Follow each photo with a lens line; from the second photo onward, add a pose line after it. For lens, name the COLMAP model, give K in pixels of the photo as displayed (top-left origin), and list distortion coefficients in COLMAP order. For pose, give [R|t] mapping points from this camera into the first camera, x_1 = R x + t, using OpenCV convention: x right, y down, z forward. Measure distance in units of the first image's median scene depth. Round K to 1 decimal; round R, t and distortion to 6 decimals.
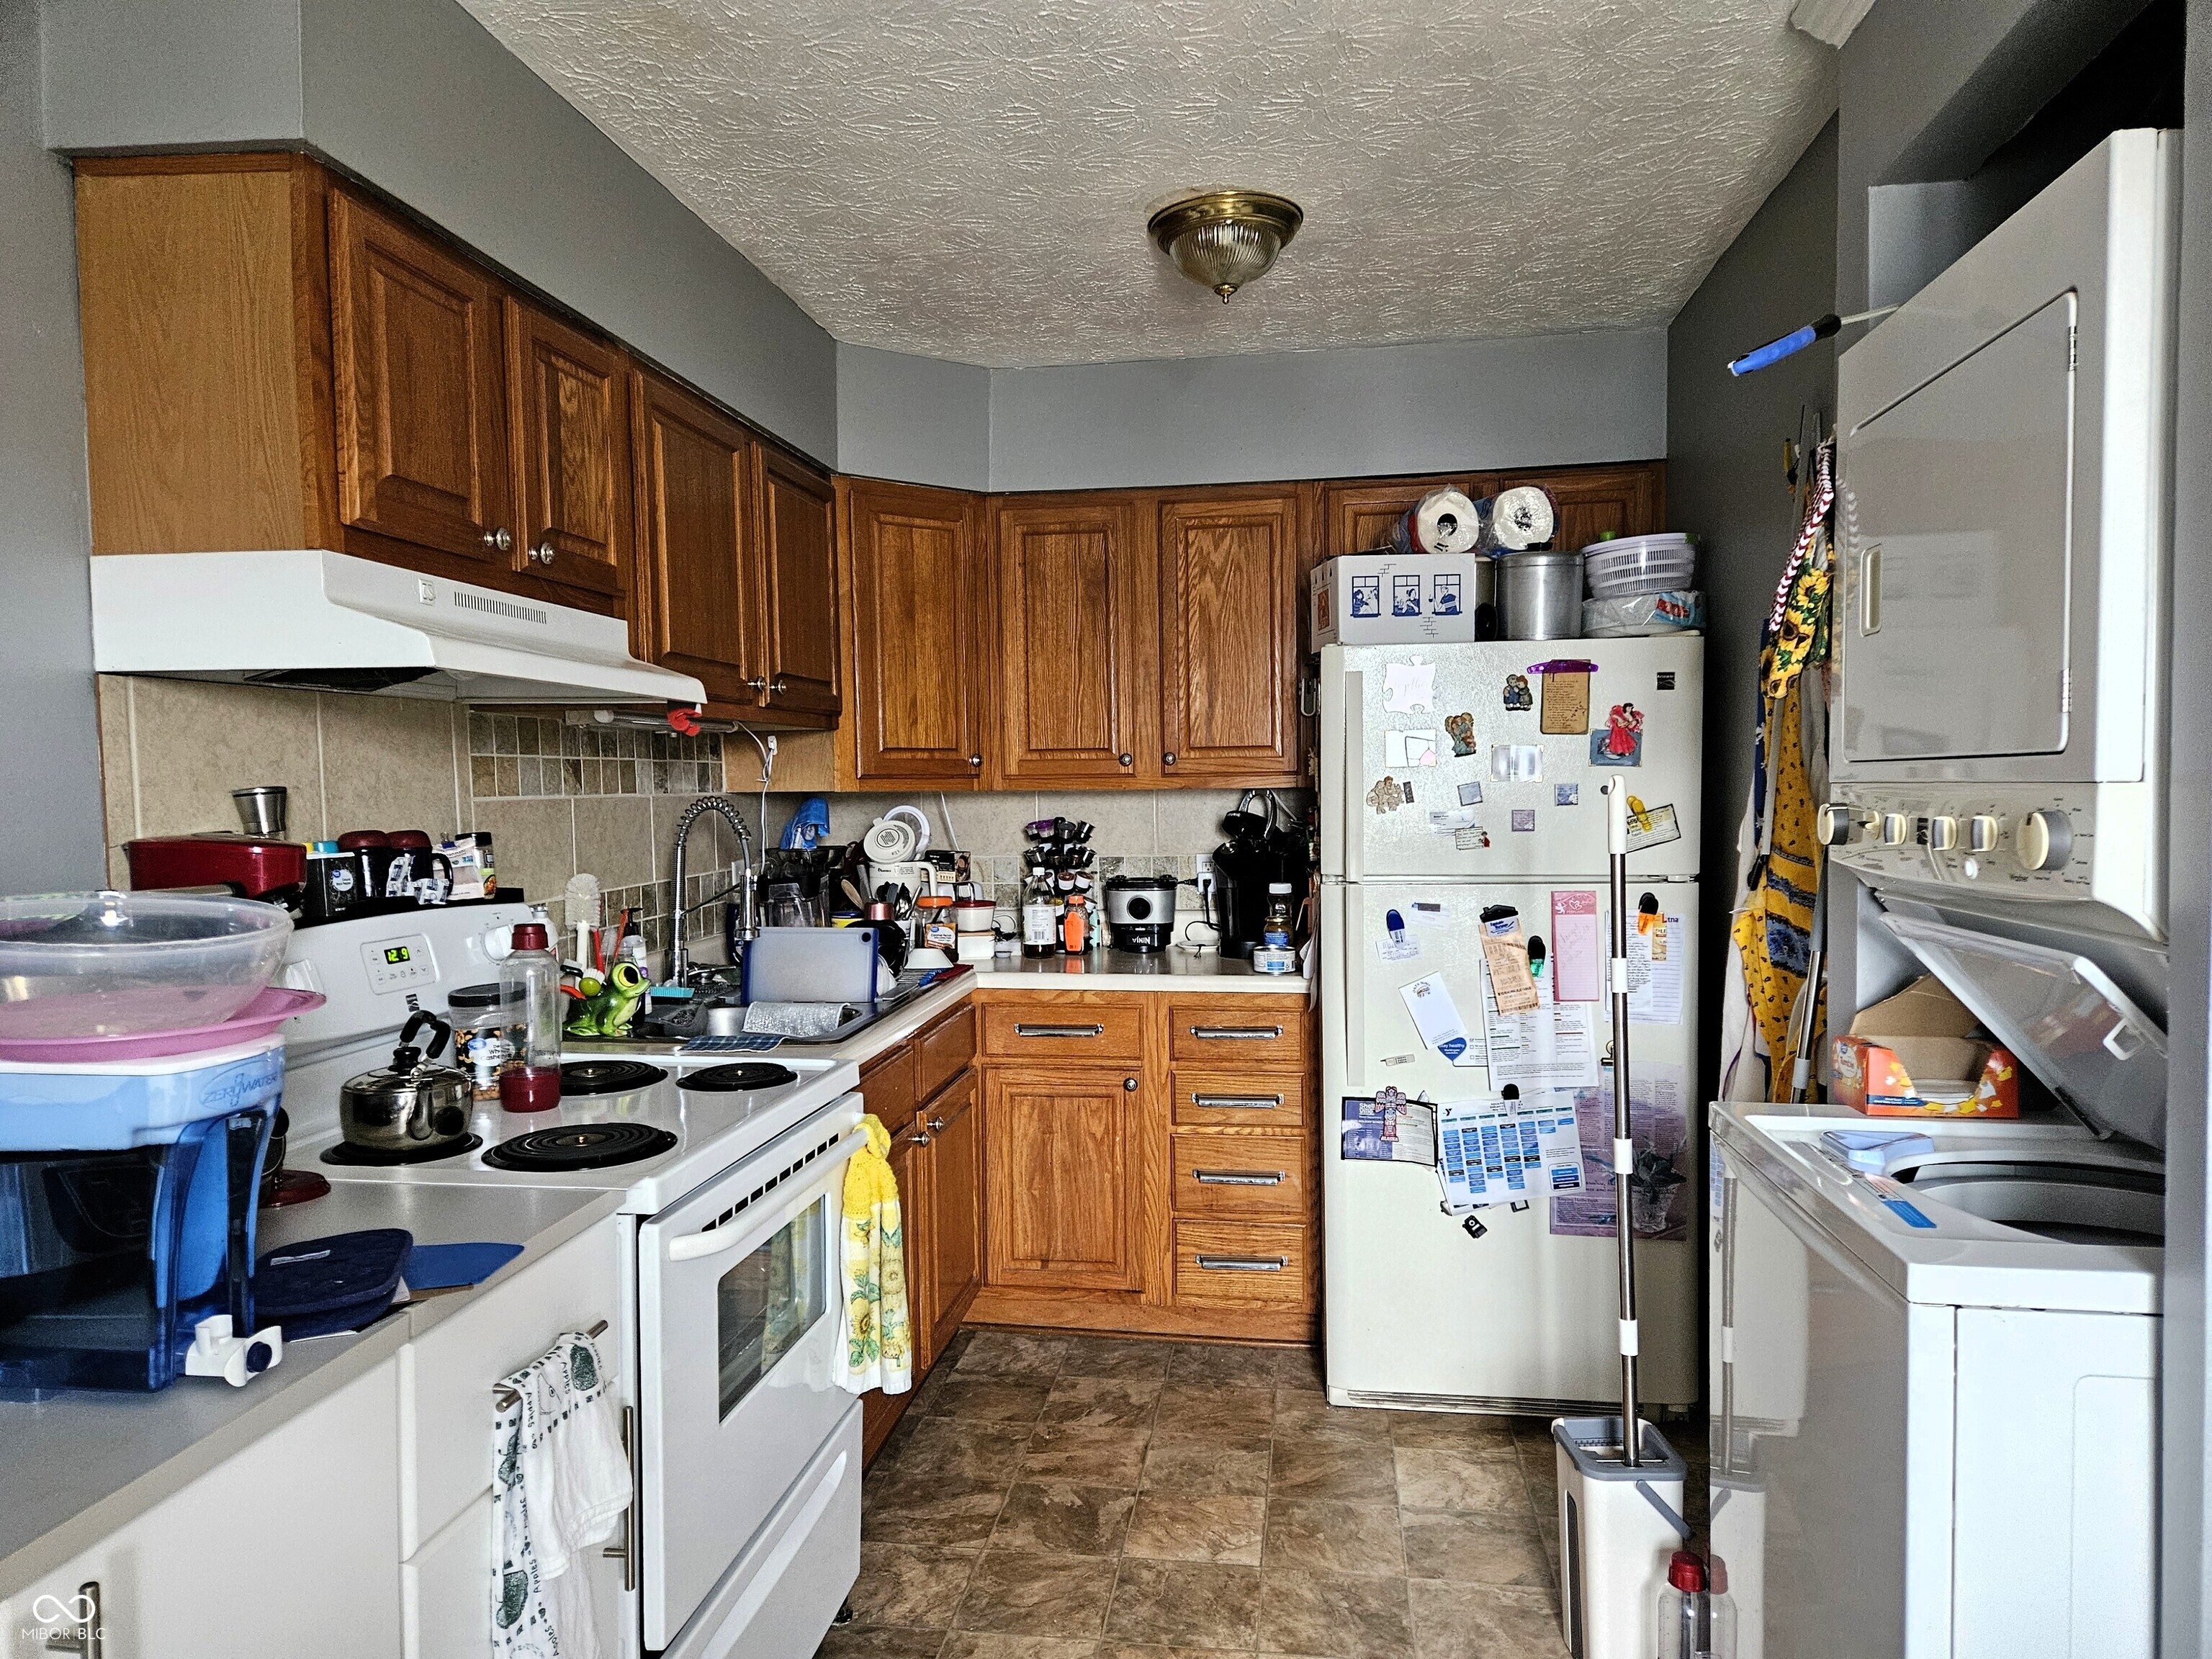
lens RADIAL K [[1465.1, 0, 1099.9], [0, 1465.1, 851.4], [0, 0, 1]] dist [0.082201, -0.067426]
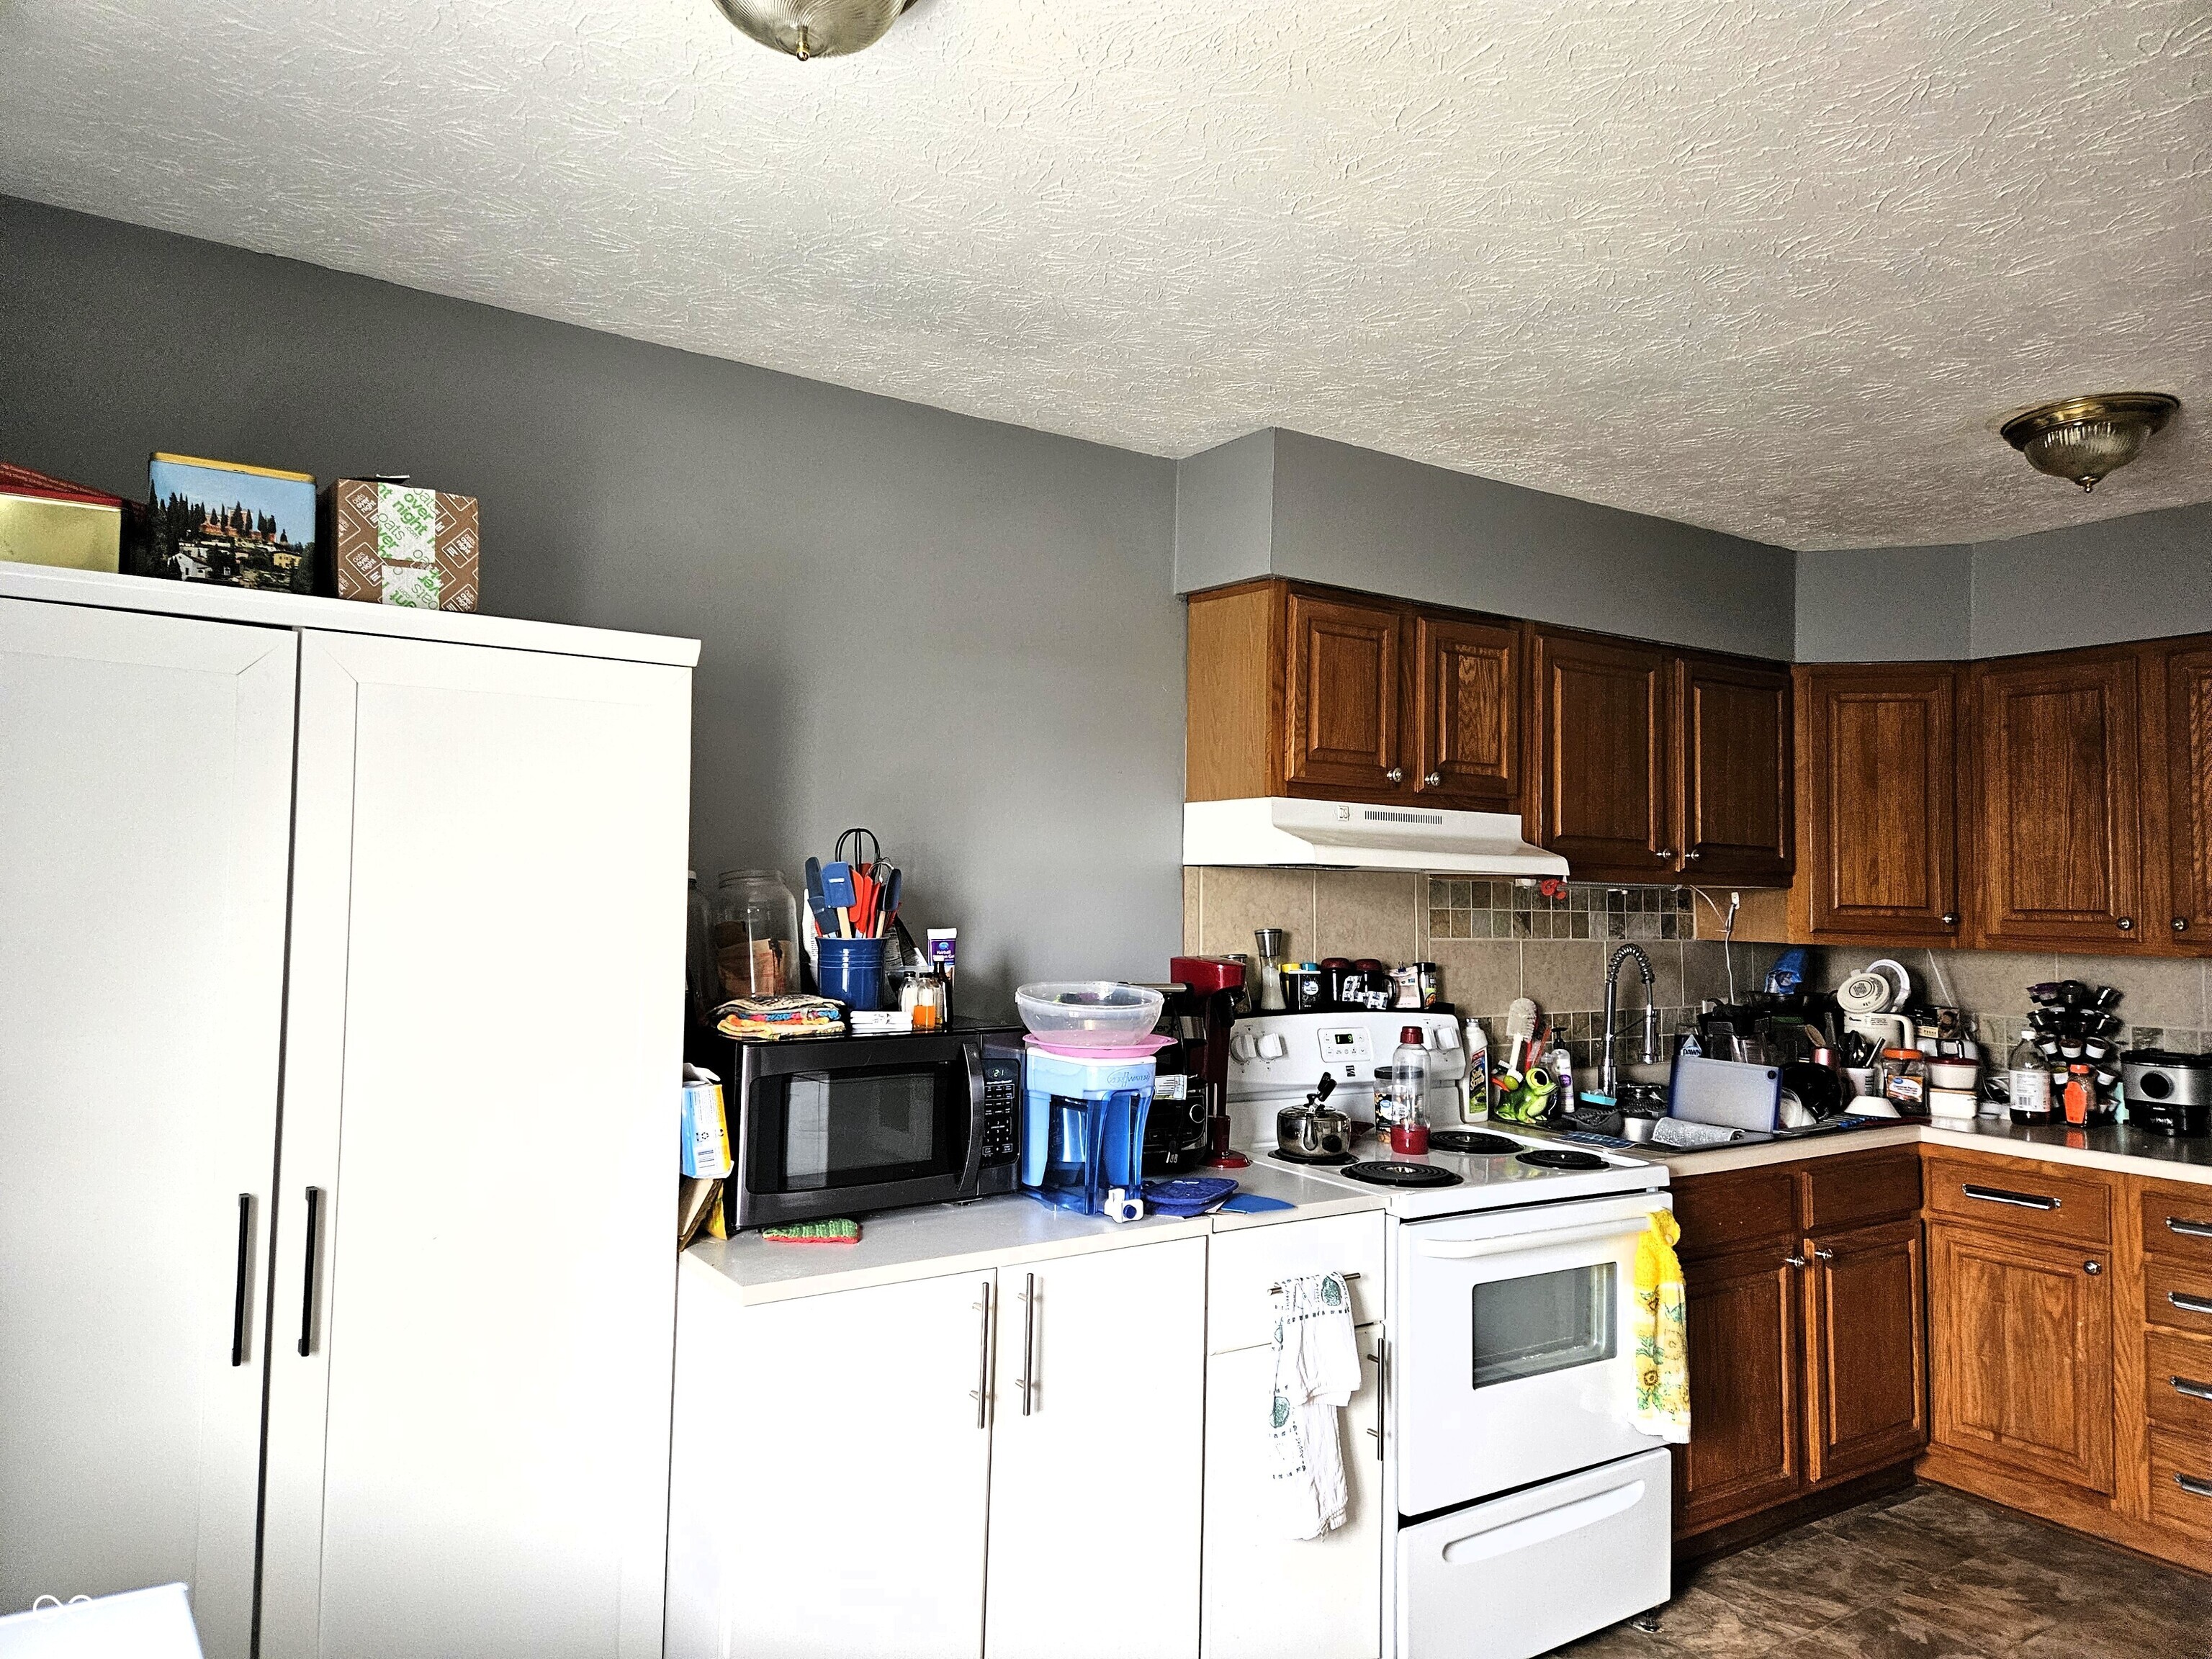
lens RADIAL K [[1465.1, 0, 1092.9], [0, 1465.1, 827.4], [0, 0, 1]] dist [0.082201, -0.067426]
pose [[0.670883, -0.013388, -0.741442, 0.355533], [-0.061523, 0.995385, -0.073642, -0.015305], [0.739007, 0.095021, 0.666963, -0.173747]]
